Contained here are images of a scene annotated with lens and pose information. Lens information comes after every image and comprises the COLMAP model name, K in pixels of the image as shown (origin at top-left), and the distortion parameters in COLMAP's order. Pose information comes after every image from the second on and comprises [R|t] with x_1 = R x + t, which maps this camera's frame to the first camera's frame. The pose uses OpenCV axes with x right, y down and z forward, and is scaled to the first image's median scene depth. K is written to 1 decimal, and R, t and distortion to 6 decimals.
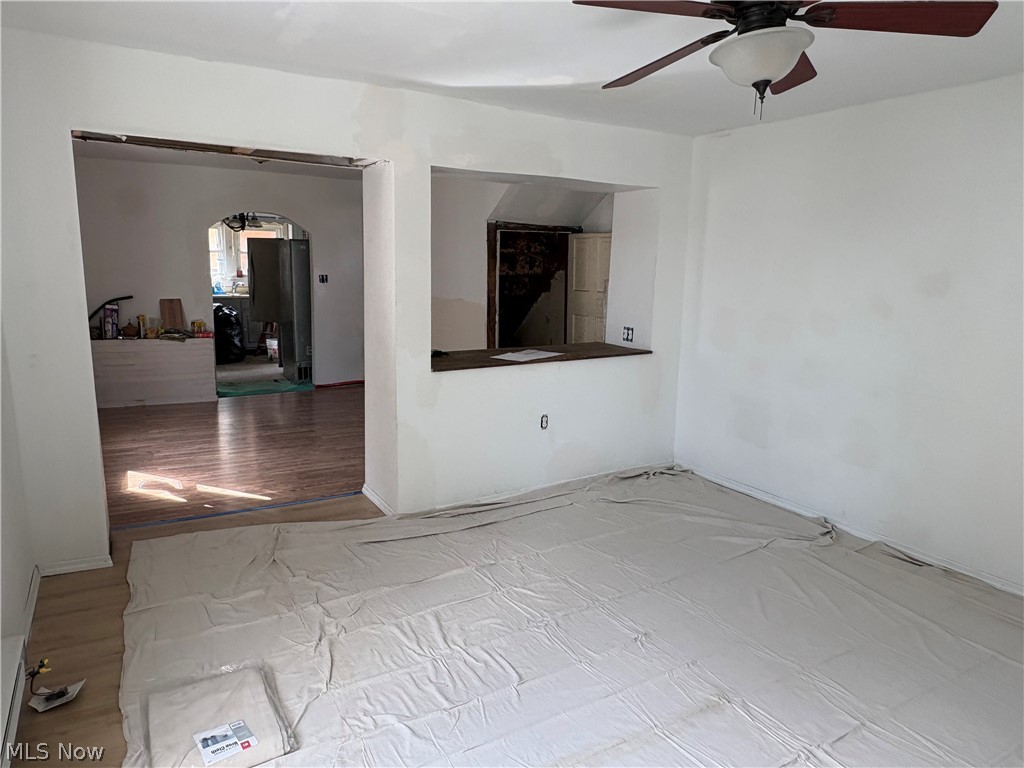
lens RADIAL K [[658.6, 0, 512.0], [0, 658.6, 384.0], [0, 0, 1]] dist [-0.007244, -0.000626]
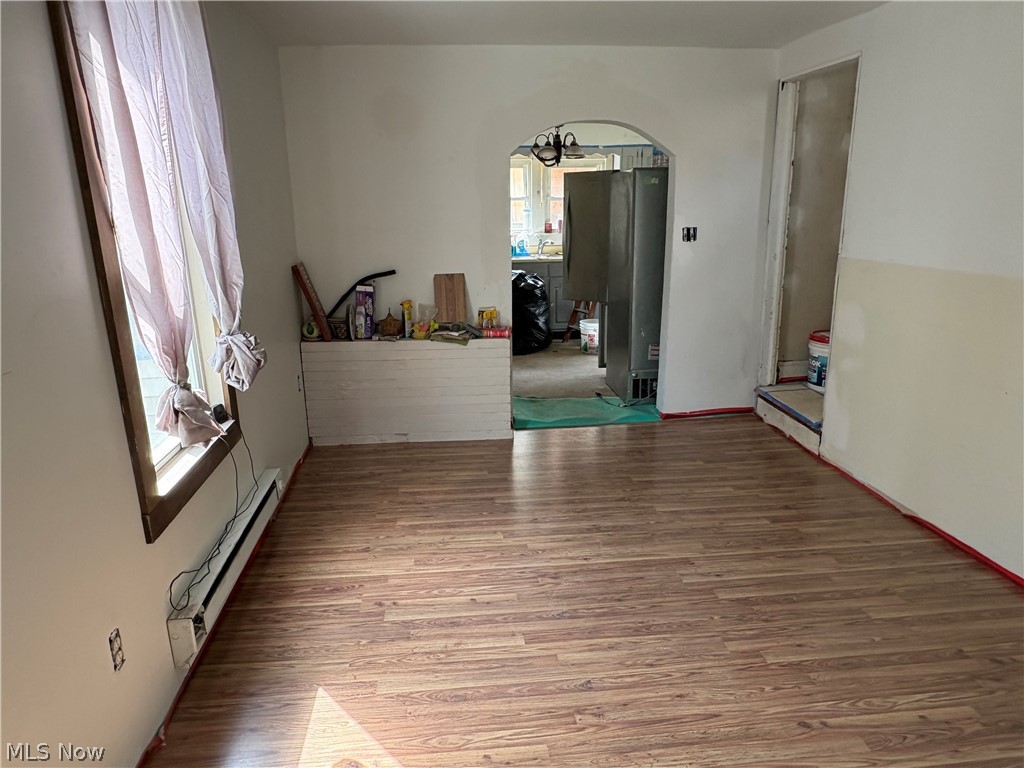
lens RADIAL K [[658.6, 0, 512.0], [0, 658.6, 384.0], [0, 0, 1]] dist [-0.007244, -0.000626]
pose [[0.908439, 0.068455, -0.412374, -0.177875], [-0.037339, 0.995845, 0.083056, -0.070333], [0.416347, -0.060054, 0.907221, 0.399547]]
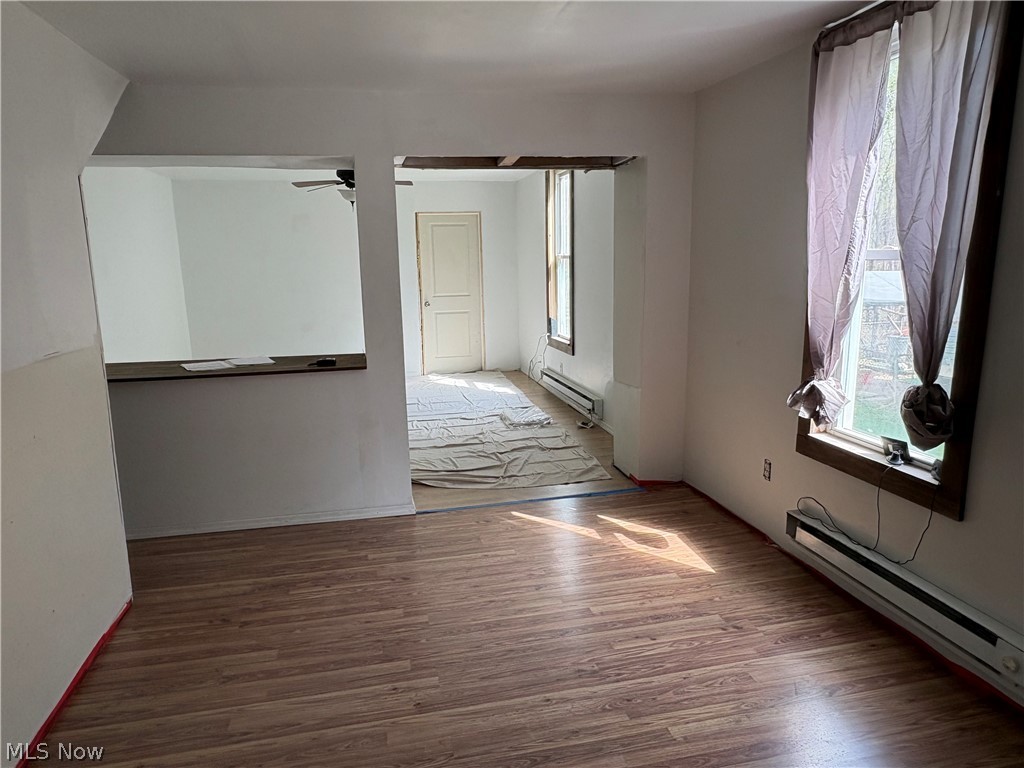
lens RADIAL K [[658.6, 0, 512.0], [0, 658.6, 384.0], [0, 0, 1]] dist [-0.007244, -0.000626]
pose [[-0.947976, -0.063969, 0.311849, -0.353566], [0.057364, 0.929242, 0.364992, -0.182915], [-0.313131, 0.363893, -0.877229, 0.958136]]
